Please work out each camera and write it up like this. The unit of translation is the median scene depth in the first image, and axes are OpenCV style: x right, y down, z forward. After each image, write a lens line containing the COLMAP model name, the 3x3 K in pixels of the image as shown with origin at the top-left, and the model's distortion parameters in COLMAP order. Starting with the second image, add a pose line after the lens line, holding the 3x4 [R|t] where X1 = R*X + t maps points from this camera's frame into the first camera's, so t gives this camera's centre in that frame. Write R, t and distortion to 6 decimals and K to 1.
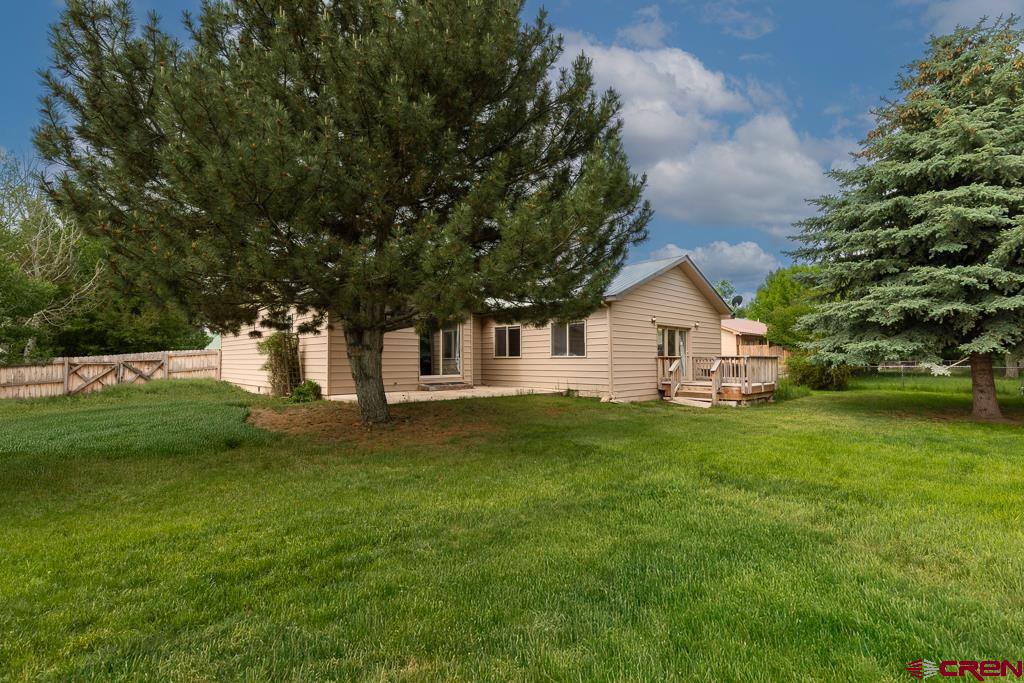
lens RADIAL K [[460.9, 0, 517.3], [0, 460.9, 337.7], [0, 0, 1]] dist [0.007012, 0.000070]
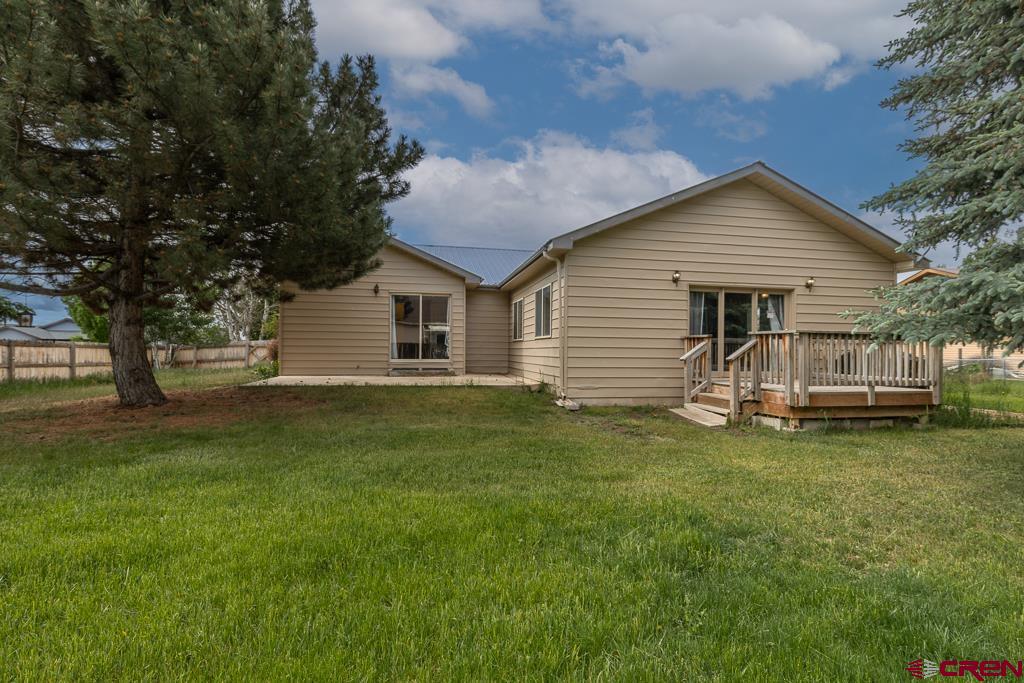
lens RADIAL K [[460.9, 0, 517.3], [0, 460.9, 337.7], [0, 0, 1]] dist [0.007012, 0.000070]
pose [[0.832058, -0.005869, -0.554658, 0.463549], [0.017100, 0.999740, 0.015074, 0.029592], [0.554425, -0.022027, 0.831942, 0.362478]]
